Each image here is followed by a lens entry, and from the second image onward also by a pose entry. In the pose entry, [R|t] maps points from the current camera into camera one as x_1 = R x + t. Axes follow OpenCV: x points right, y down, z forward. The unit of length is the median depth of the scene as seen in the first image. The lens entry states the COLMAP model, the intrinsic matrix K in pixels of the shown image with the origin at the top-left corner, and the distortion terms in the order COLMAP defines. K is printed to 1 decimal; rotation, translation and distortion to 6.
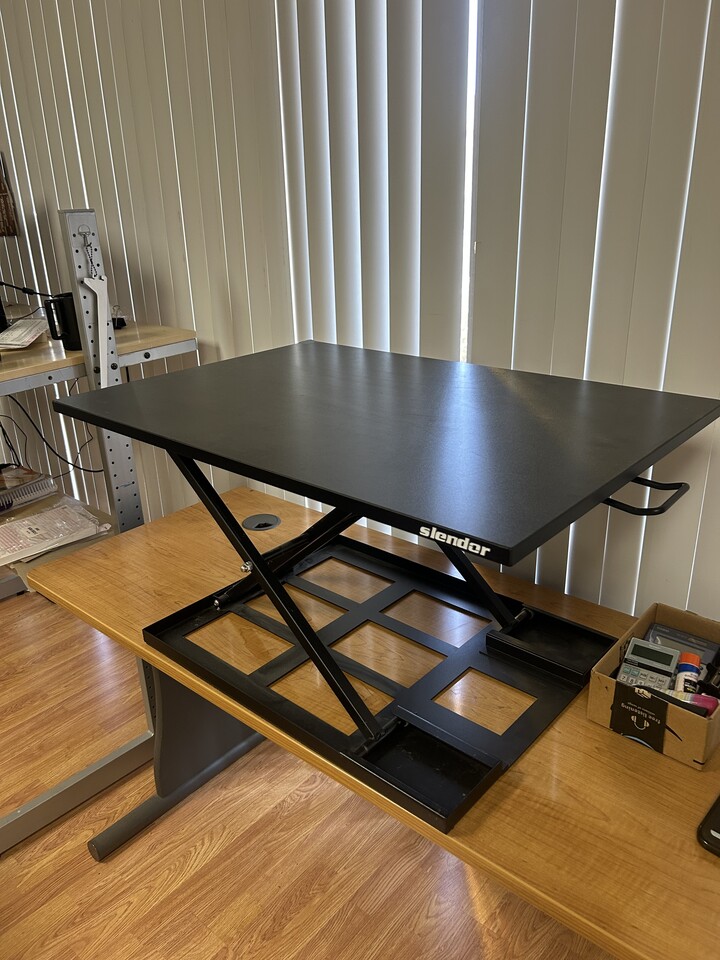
lens RADIAL K [[738.5, 0, 360.0], [0, 738.5, 480.0], [0, 0, 1]] dist [0.032520, -0.013622]
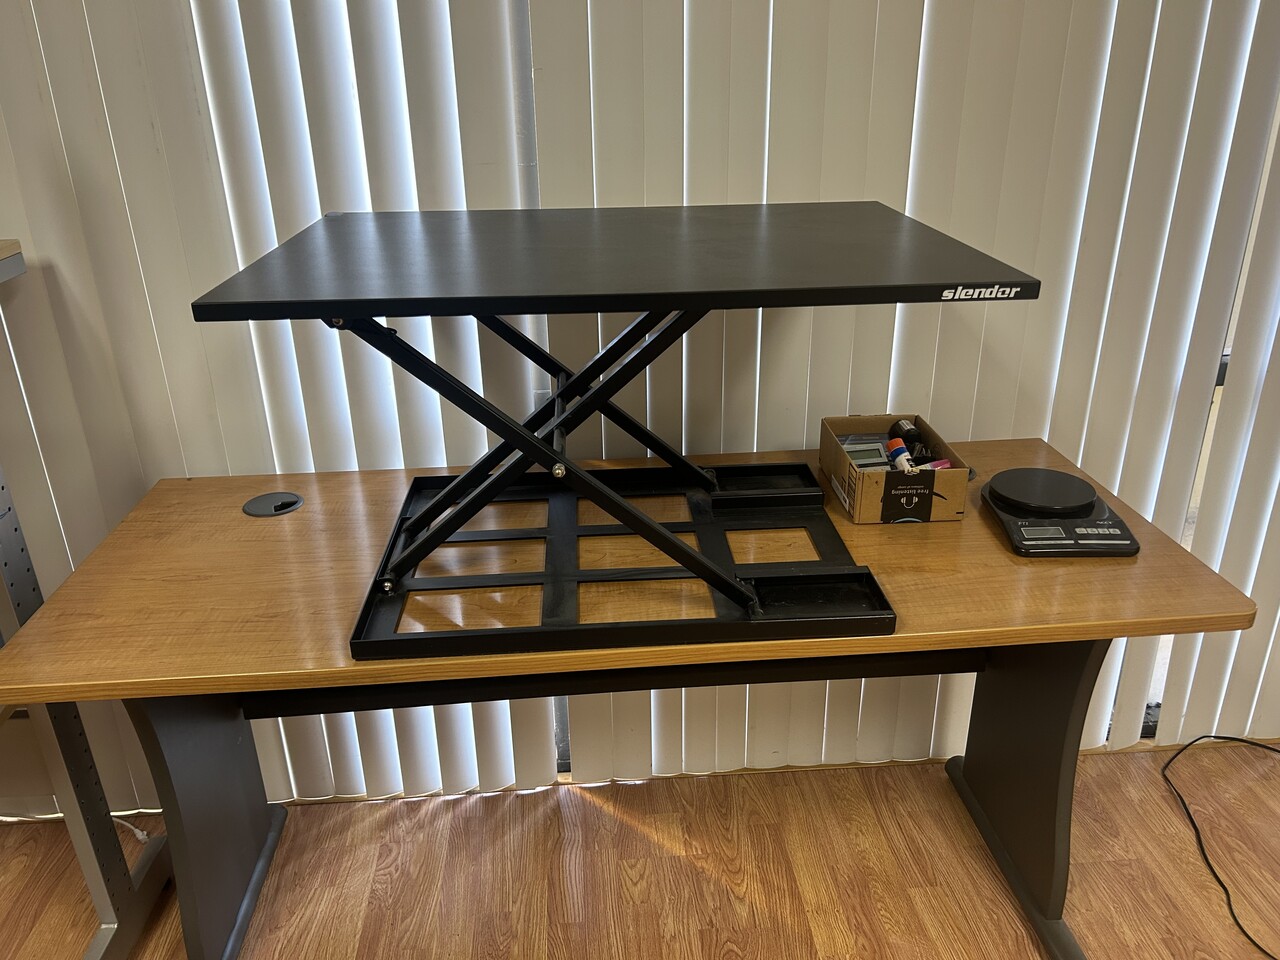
lens RADIAL K [[984.7, 0, 640.0], [0, 984.7, 480.0], [0, 0, 1]] dist [0.032520, -0.013622]
pose [[0.703881, -0.263175, 0.659766, -0.541745], [0.255768, 0.960432, 0.110238, 0.025330], [-0.662672, 0.091153, 0.743342, 0.125296]]
